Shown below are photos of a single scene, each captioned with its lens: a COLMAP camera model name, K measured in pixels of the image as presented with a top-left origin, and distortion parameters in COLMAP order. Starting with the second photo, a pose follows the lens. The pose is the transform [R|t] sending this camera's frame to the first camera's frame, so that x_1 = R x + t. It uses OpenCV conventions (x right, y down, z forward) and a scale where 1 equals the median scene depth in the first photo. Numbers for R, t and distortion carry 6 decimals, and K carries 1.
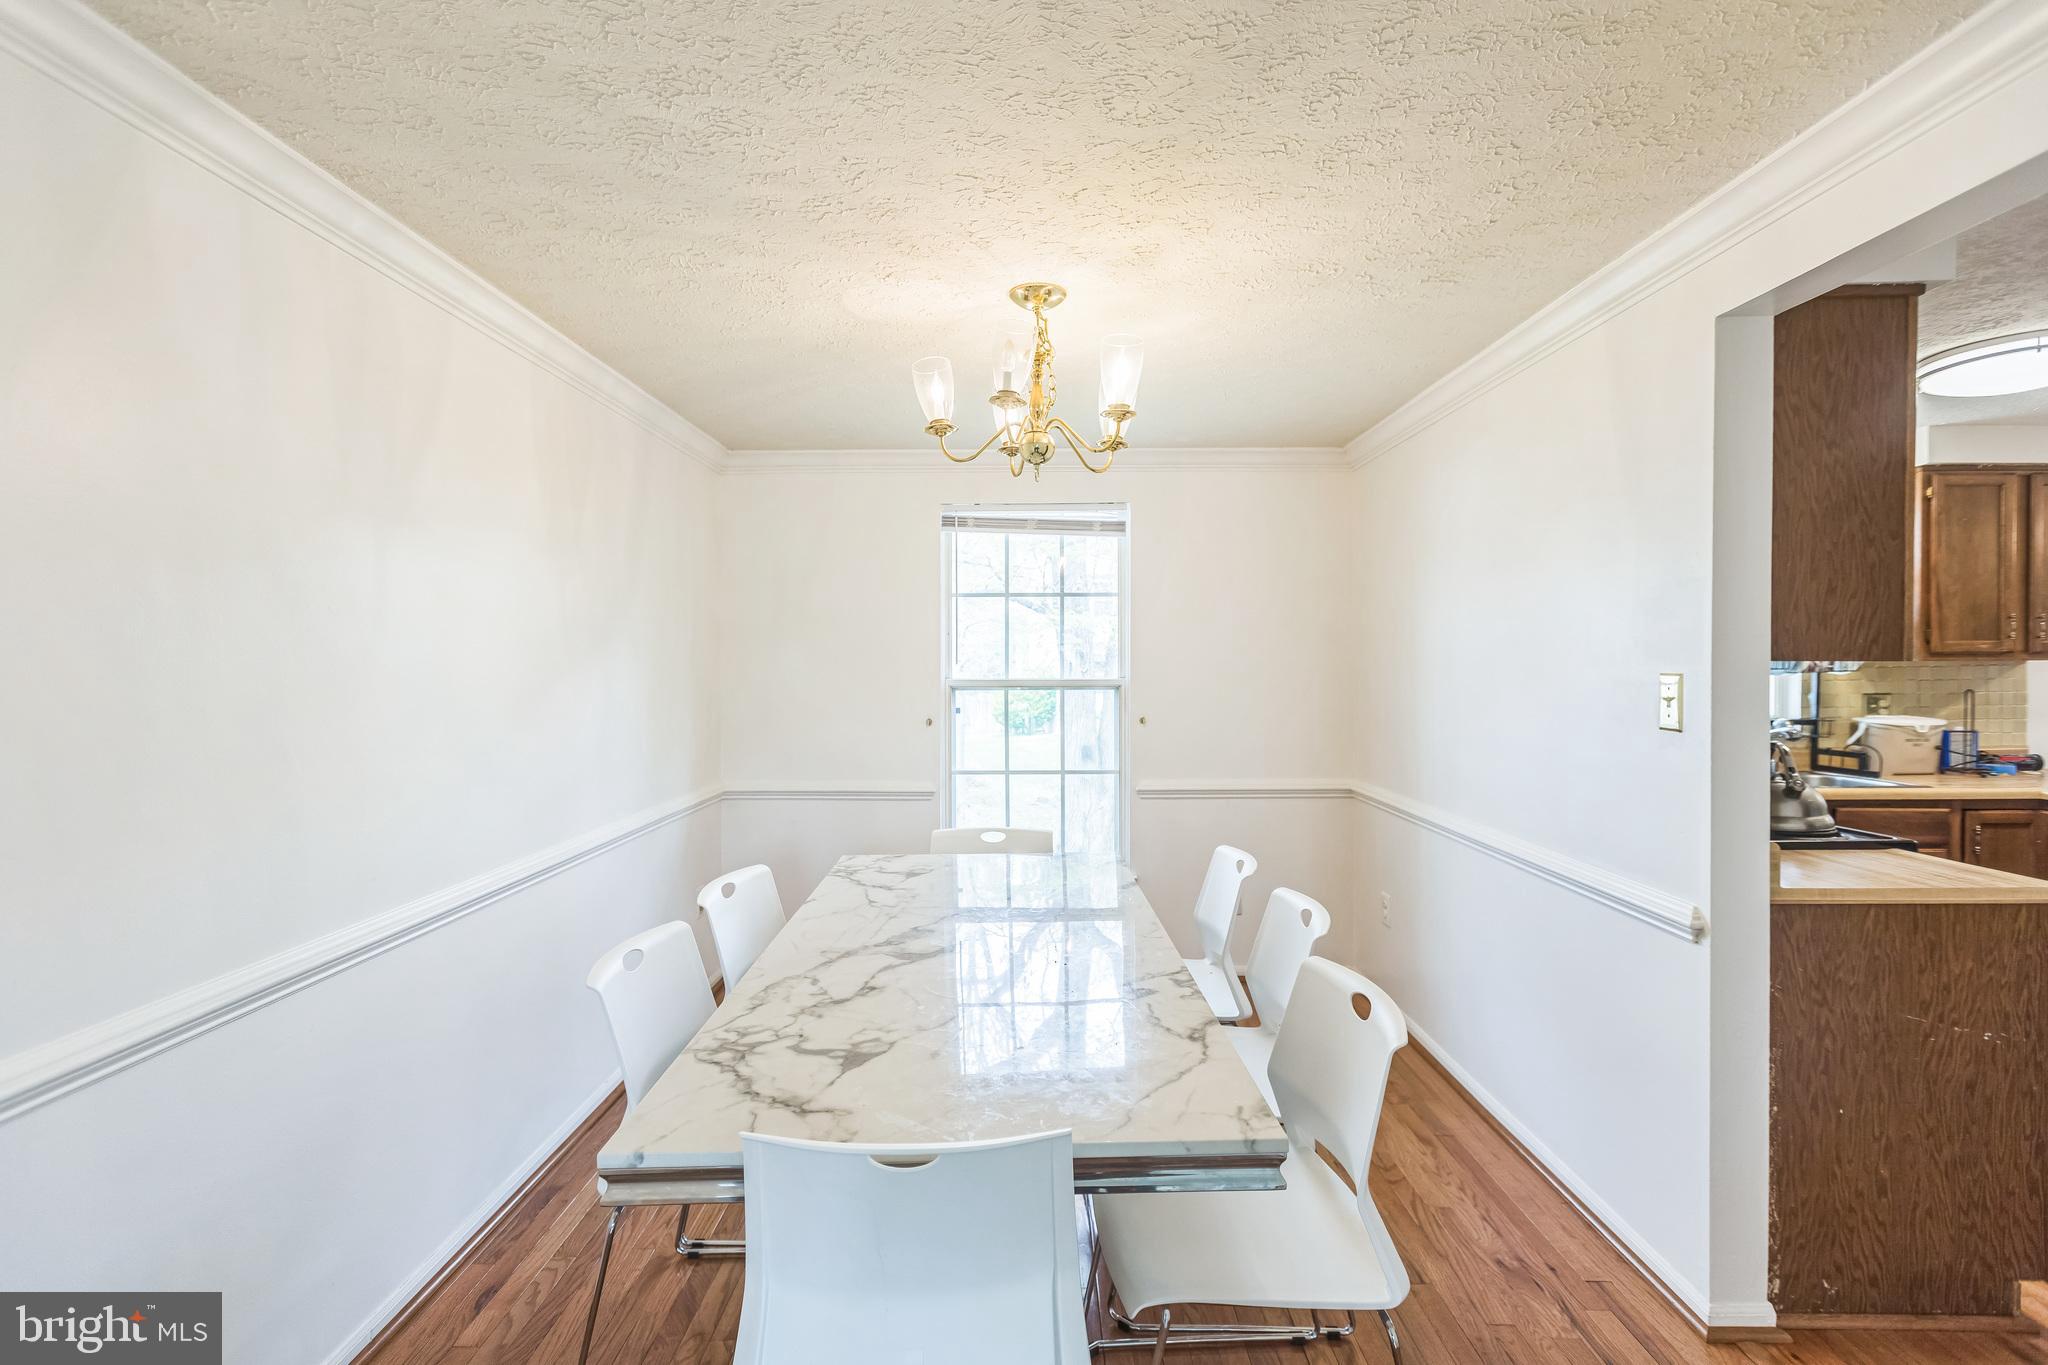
lens RADIAL K [[915.1, 0, 1026.3], [0, 915.1, 687.4], [0, 0, 1]] dist [0.007451, -0.002367]
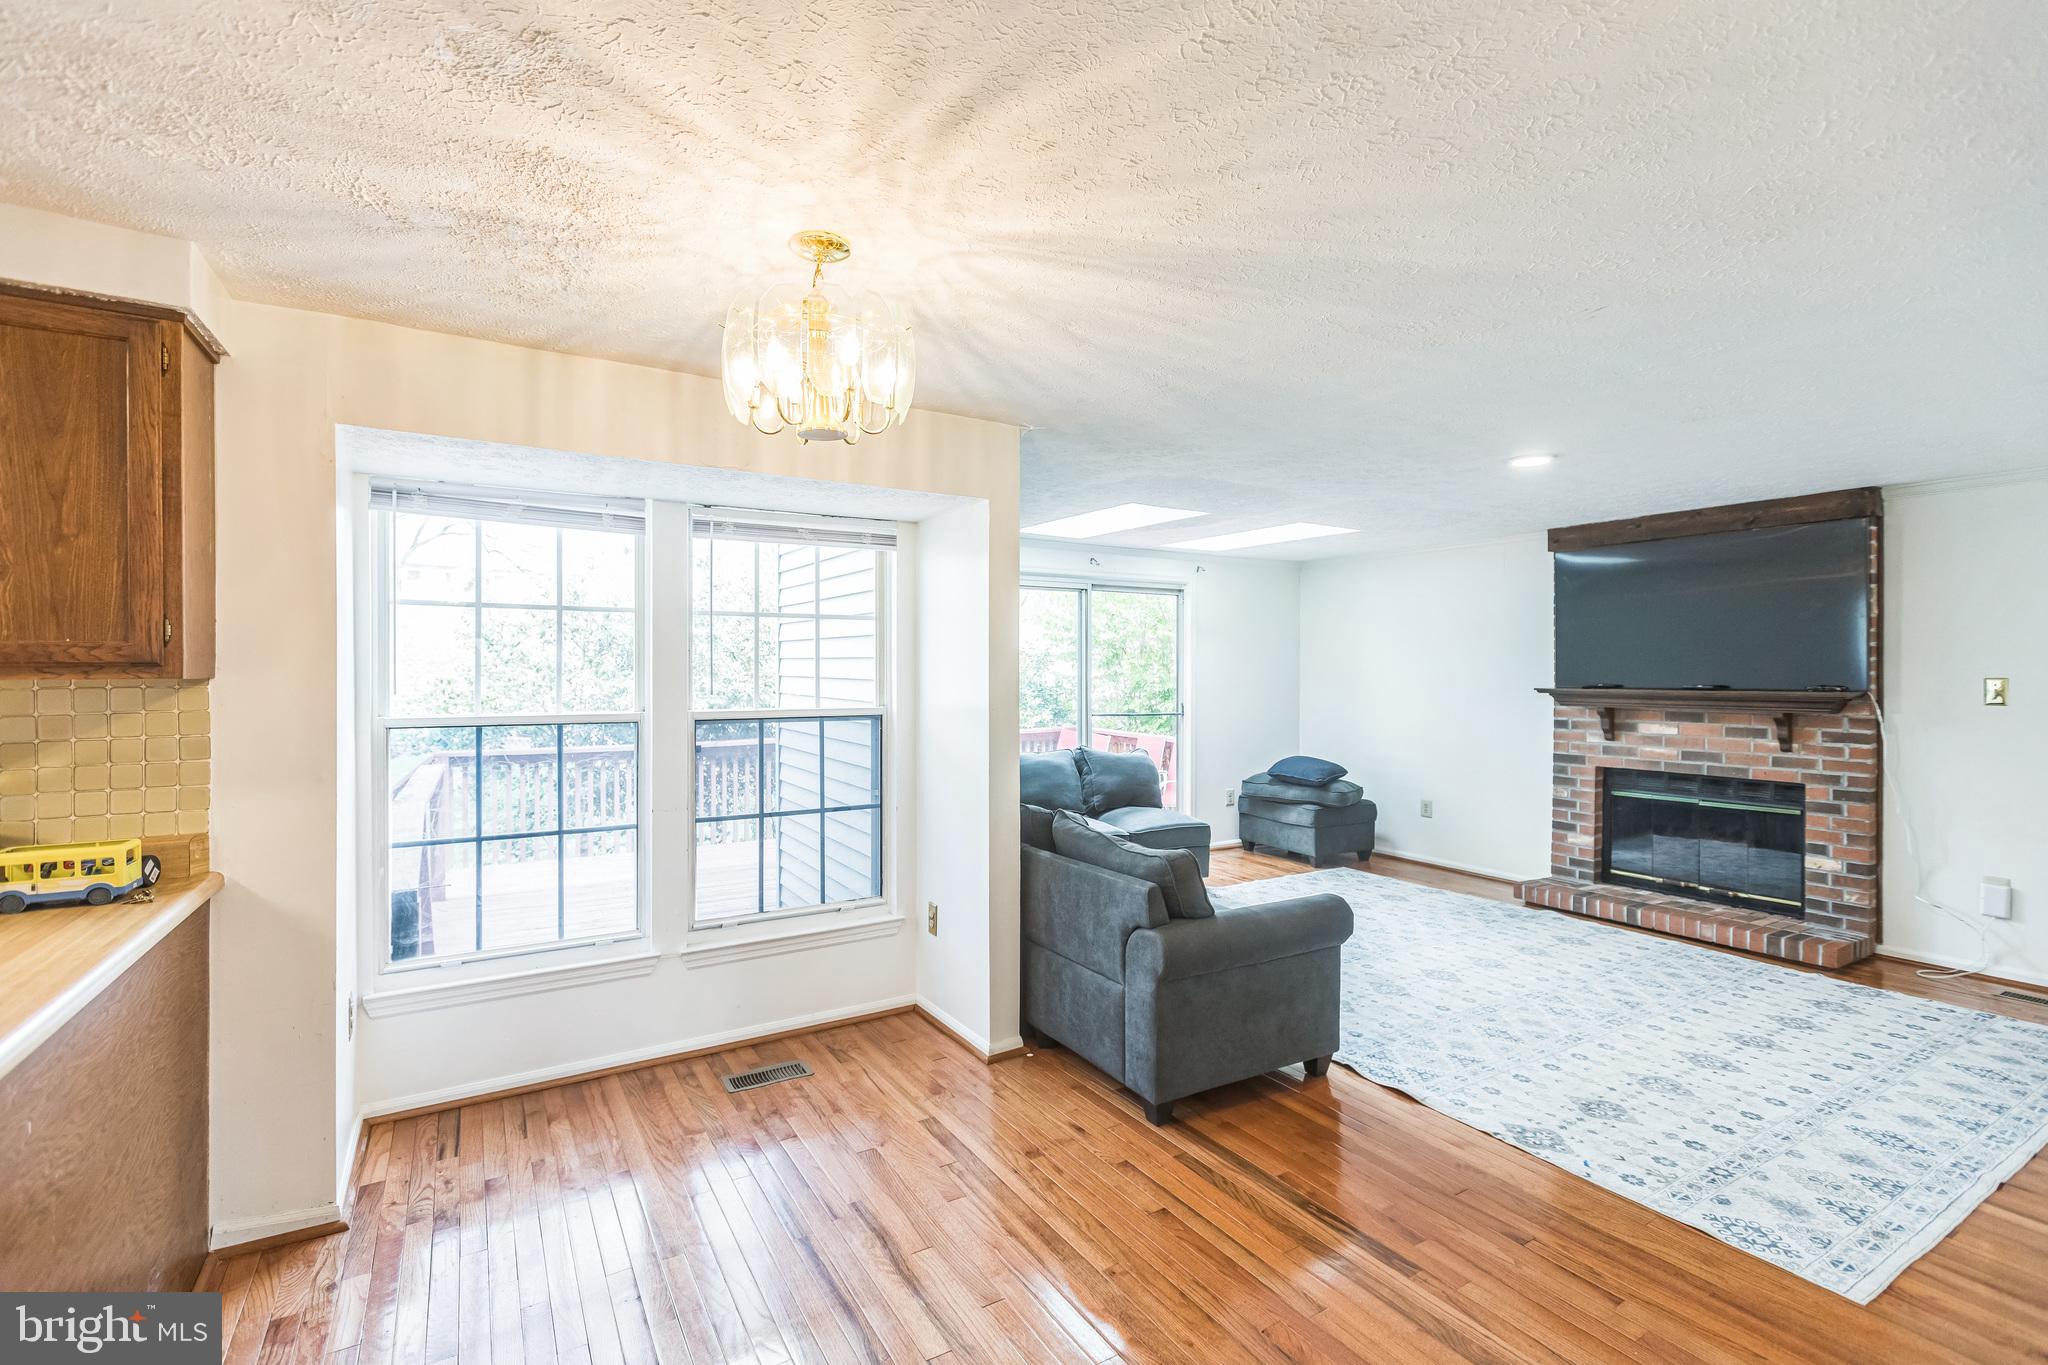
lens RADIAL K [[915.1, 0, 1024.3], [0, 915.1, 676.4], [0, 0, 1]] dist [0.007451, -0.002367]
pose [[0.855143, 0.000512, 0.518391, 1.317733], [0.008697, 0.999845, -0.015334, -0.018926], [-0.518319, 0.017621, 0.855006, 0.302241]]
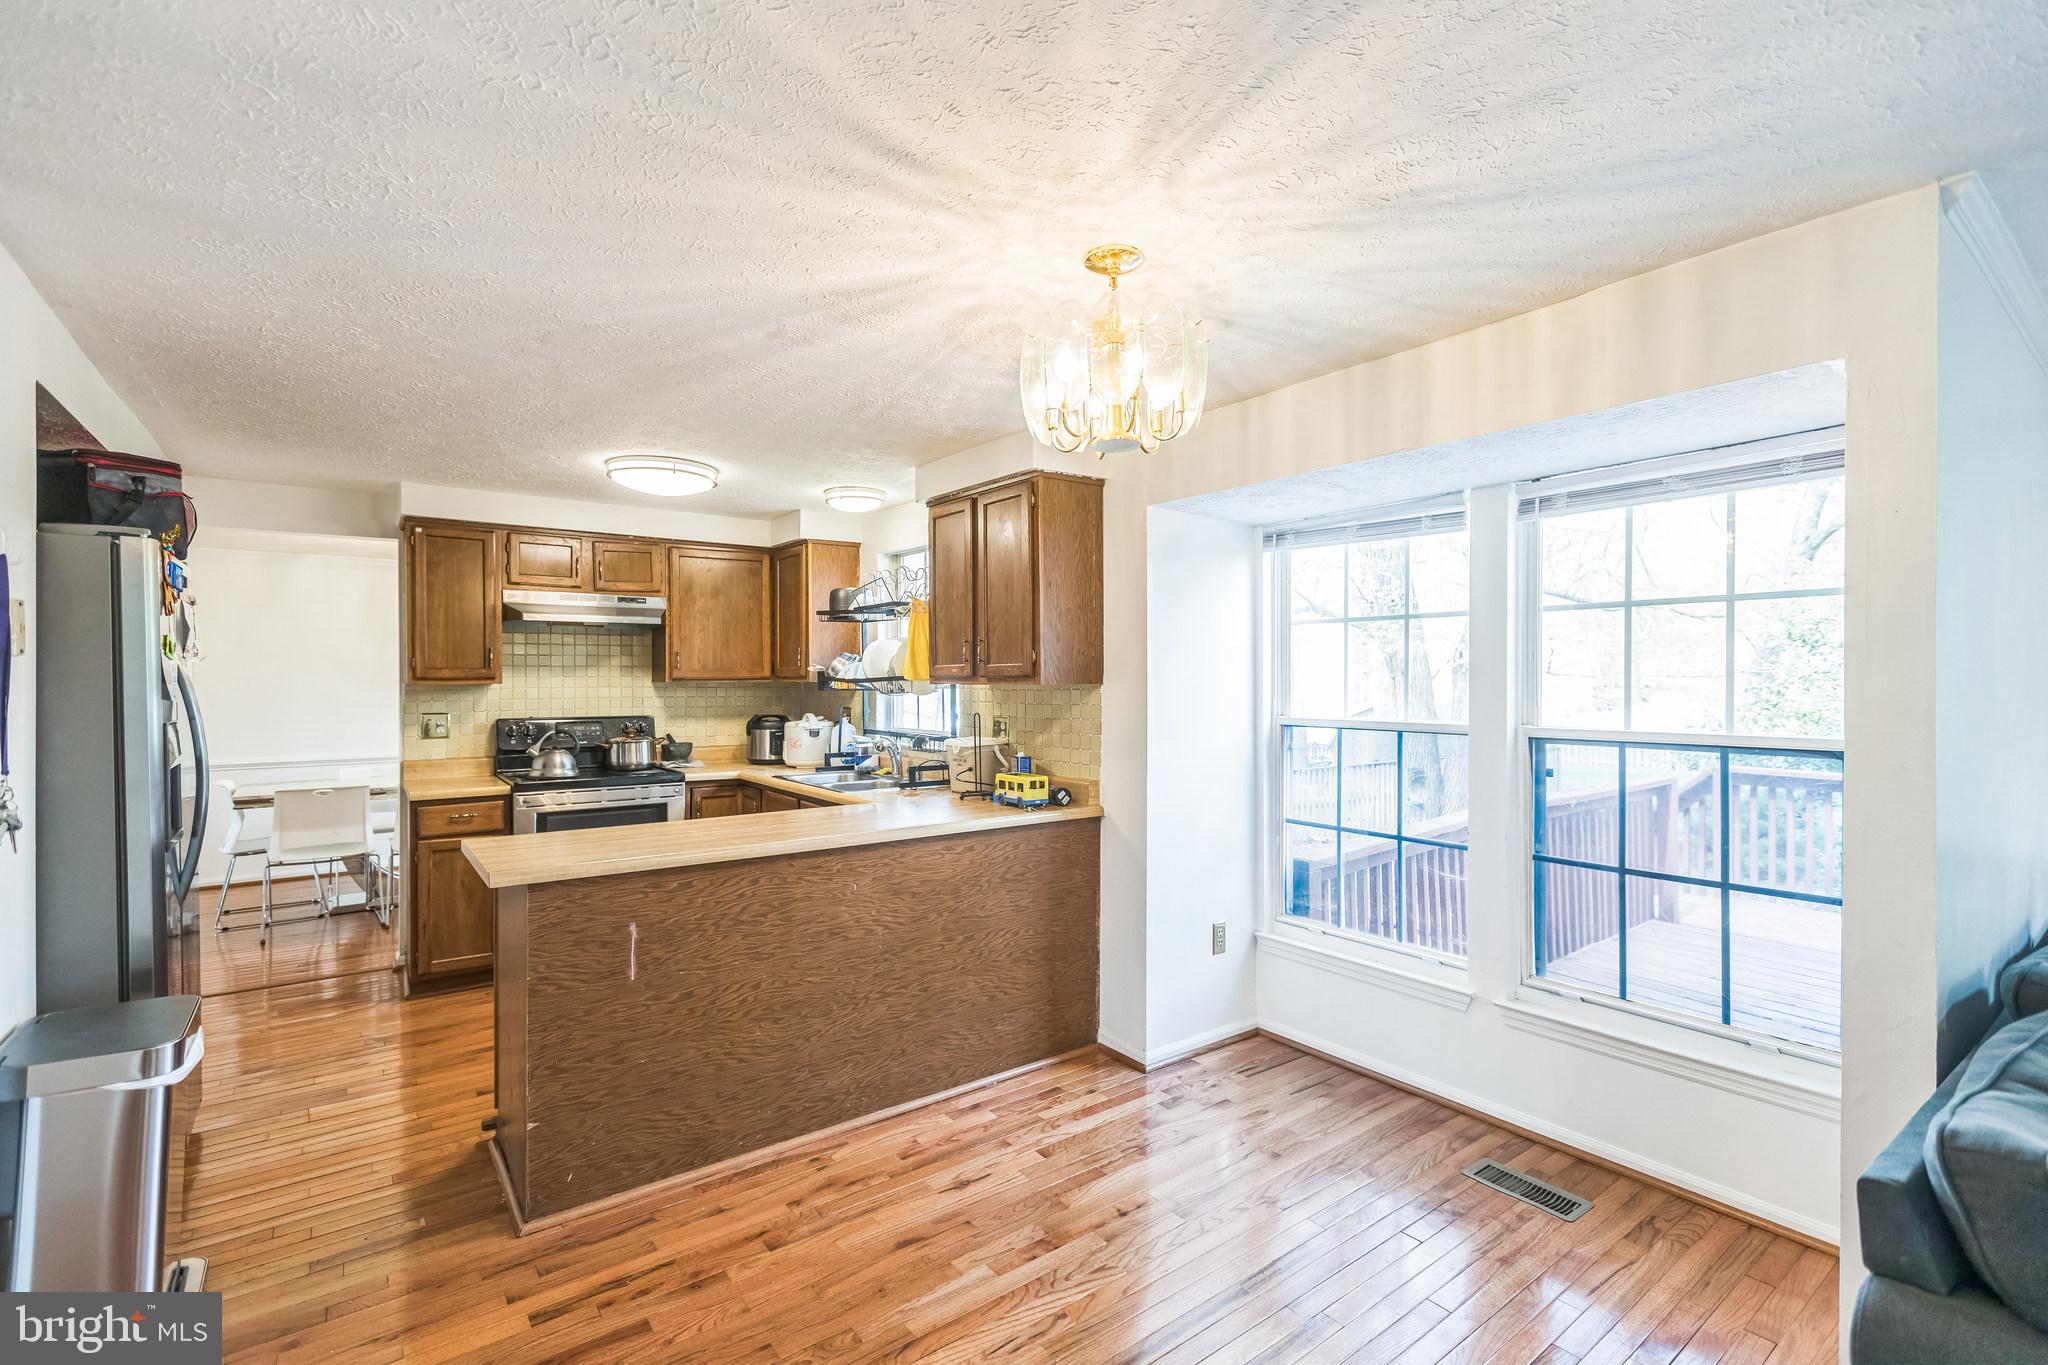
lens RADIAL K [[915.1, 0, 1020.7], [0, 915.1, 687.2], [0, 0, 1]] dist [0.007451, -0.002367]
pose [[0.593151, 0.010185, -0.805027, 1.886853], [-0.016376, 0.999866, 0.000585, -0.027859], [0.804925, 0.012836, 0.593238, 0.455251]]
